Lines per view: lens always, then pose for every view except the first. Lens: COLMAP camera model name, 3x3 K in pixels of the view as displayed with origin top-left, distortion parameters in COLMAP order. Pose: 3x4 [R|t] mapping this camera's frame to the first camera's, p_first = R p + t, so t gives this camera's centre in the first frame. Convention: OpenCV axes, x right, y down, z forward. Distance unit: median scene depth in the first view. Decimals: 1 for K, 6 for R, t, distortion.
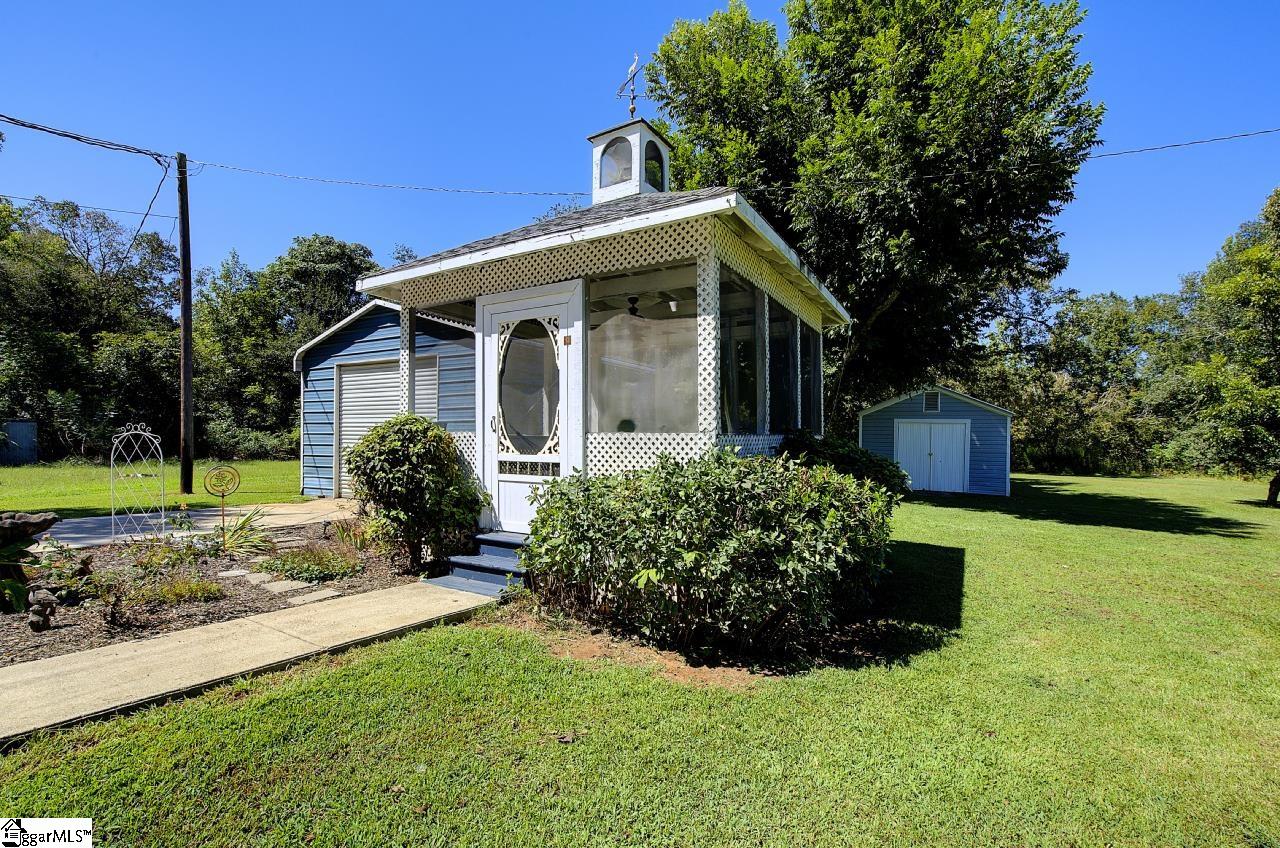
lens RADIAL K [[565.7, 0, 642.3], [0, 565.7, 437.3], [0, 0, 1]] dist [0.003778, 0.000619]
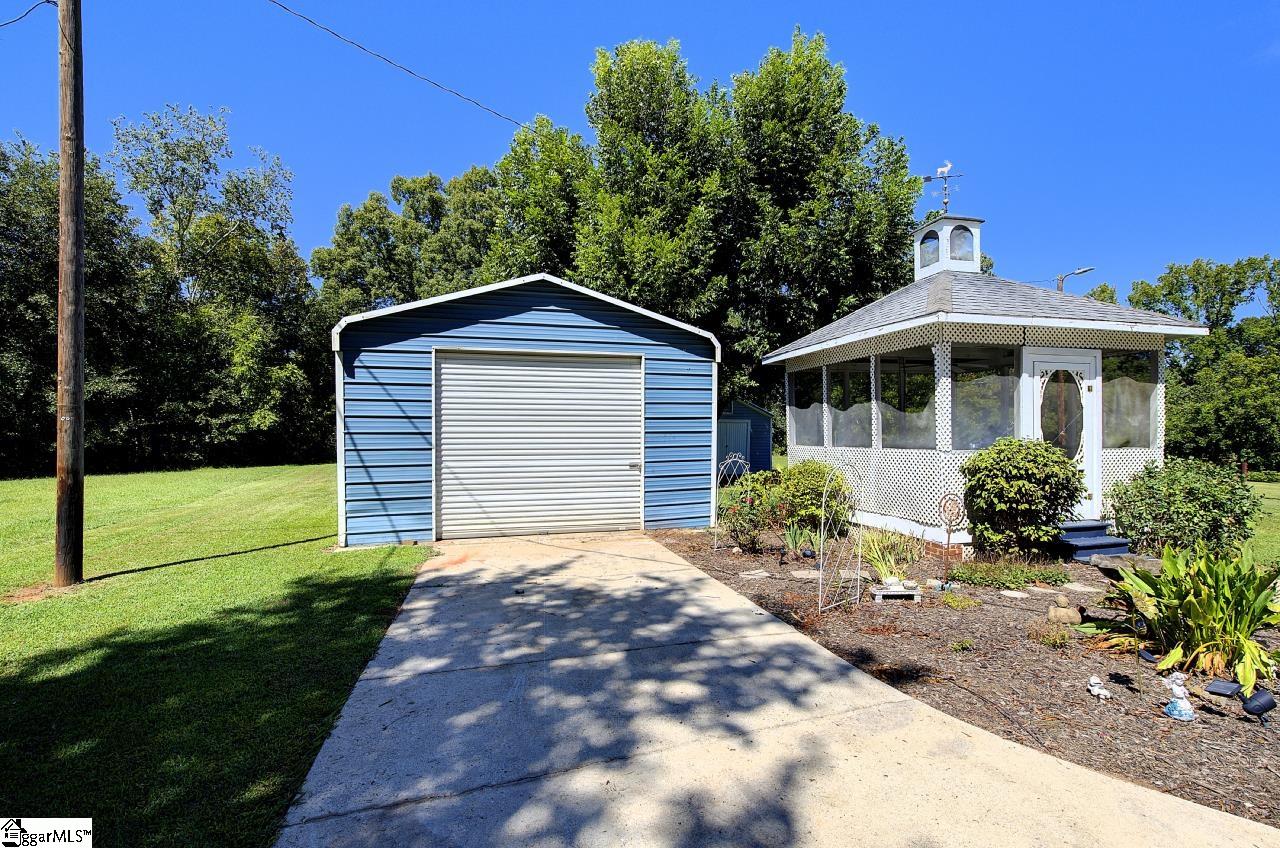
lens RADIAL K [[565.7, 0, 650.7], [0, 565.7, 425.1], [0, 0, 1]] dist [0.003778, 0.000619]
pose [[0.691770, -0.006746, 0.722086, -1.003311], [0.006412, 0.999974, 0.003199, -0.041985], [-0.722089, 0.002417, 0.691795, 0.393944]]
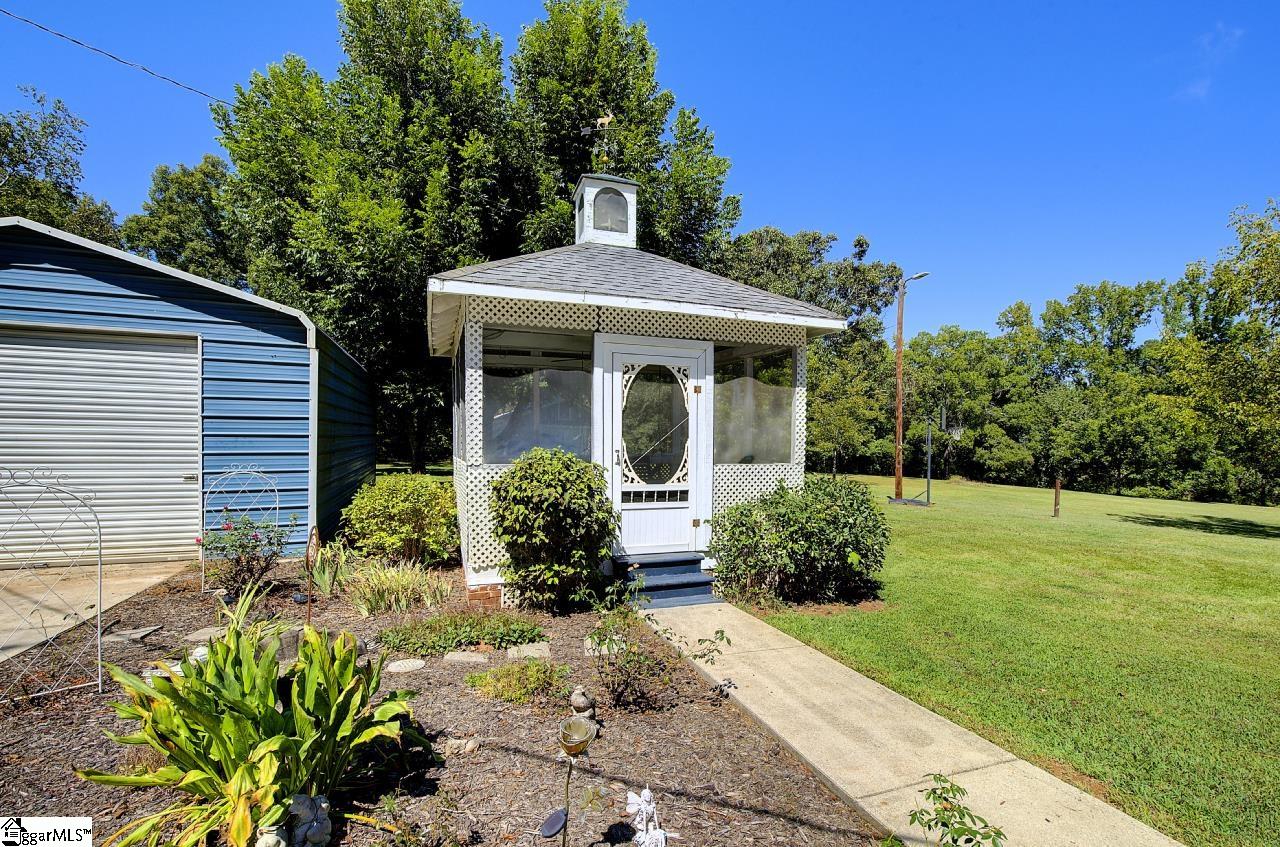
lens RADIAL K [[565.7, 0, 659.1], [0, 565.7, 463.9], [0, 0, 1]] dist [0.003778, 0.000619]
pose [[0.630558, -0.036652, 0.775276, -0.559438], [-0.012557, 0.998272, 0.057408, -0.039499], [-0.776041, -0.045934, 0.629008, 0.142902]]
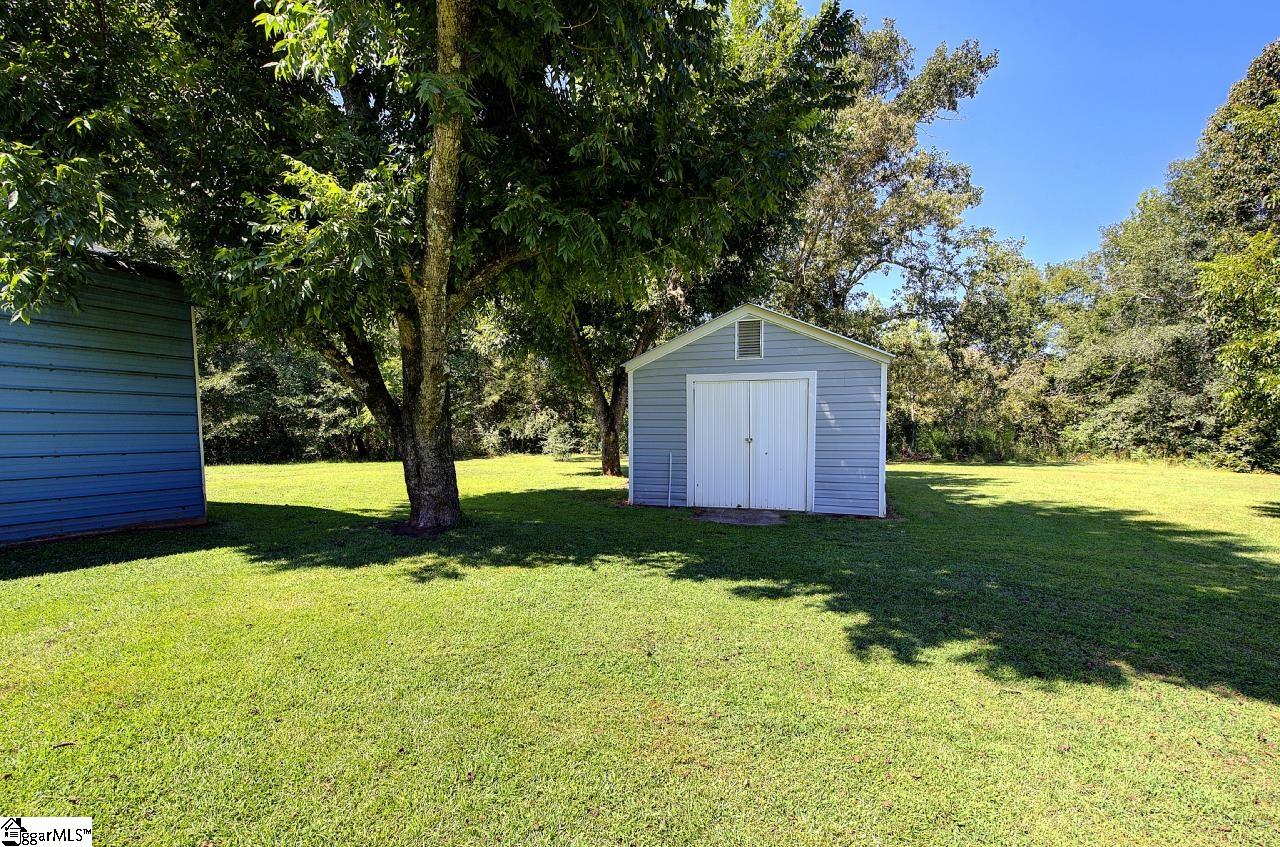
lens RADIAL K [[565.7, 0, 647.6], [0, 565.7, 459.5], [0, 0, 1]] dist [0.003778, 0.000619]
pose [[0.992393, -0.024701, 0.120603, 0.628676], [0.018726, 0.998552, 0.050428, 0.035045], [-0.121674, -0.047786, 0.991419, 0.873427]]
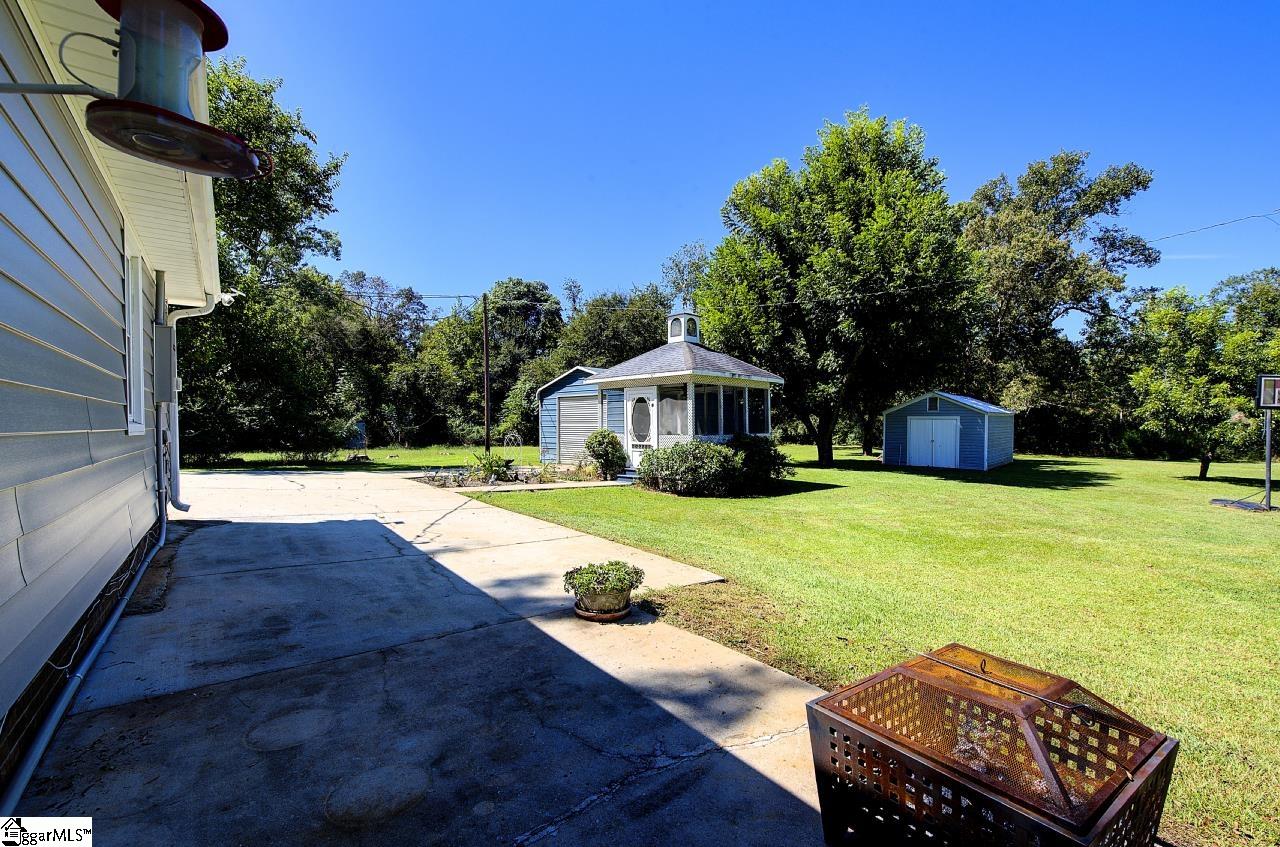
lens RADIAL K [[565.7, 0, 646.6], [0, 565.7, 435.4], [0, 0, 1]] dist [0.003778, 0.000619]
pose [[0.968560, -0.005661, -0.248714, 0.298486], [0.010491, 0.999781, 0.018099, -0.030628], [0.248557, -0.020140, 0.968408, -0.990114]]
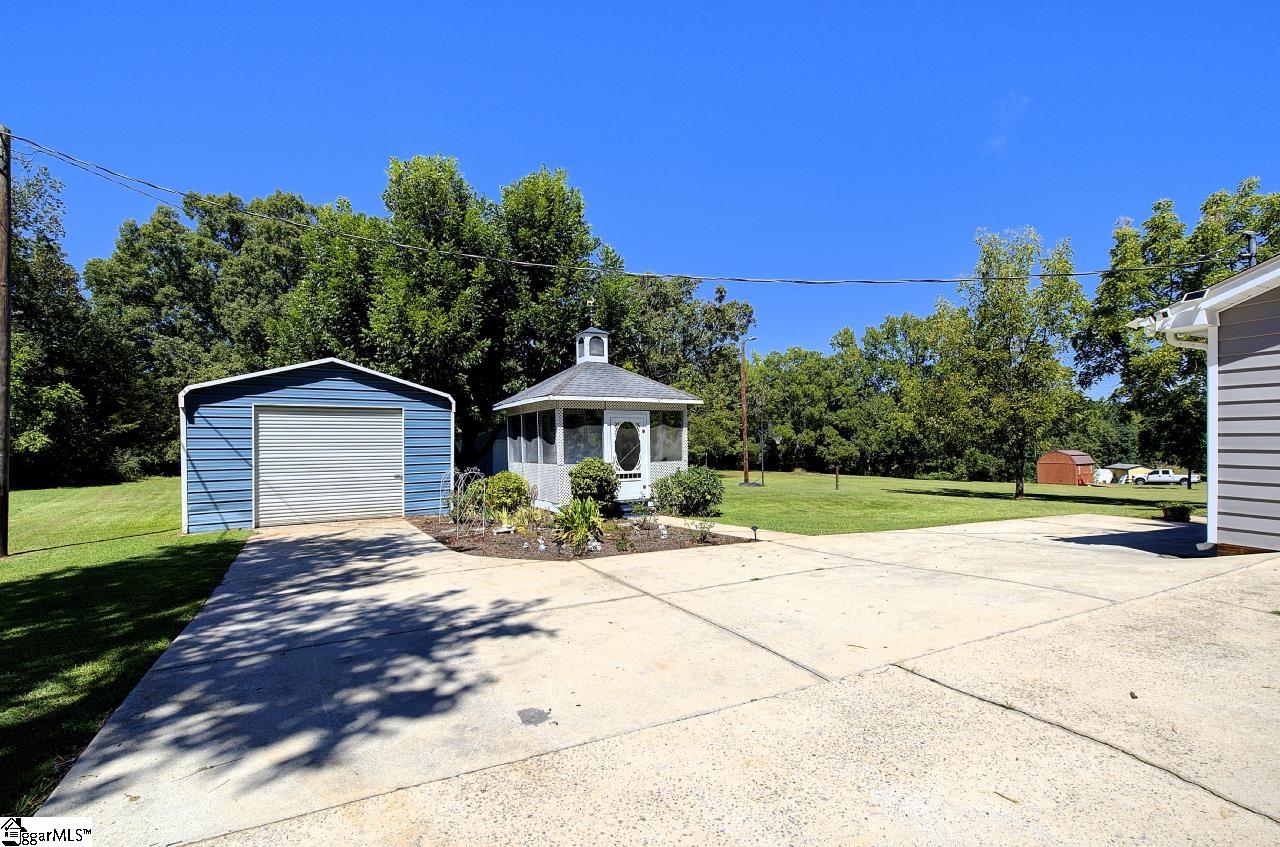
lens RADIAL K [[565.7, 0, 650.4], [0, 565.7, 433.9], [0, 0, 1]] dist [0.003778, 0.000619]
pose [[0.467311, -0.003852, 0.884085, -1.338651], [0.010322, 0.999946, -0.001099, -0.075387], [-0.884033, 0.009639, 0.467326, -0.199772]]
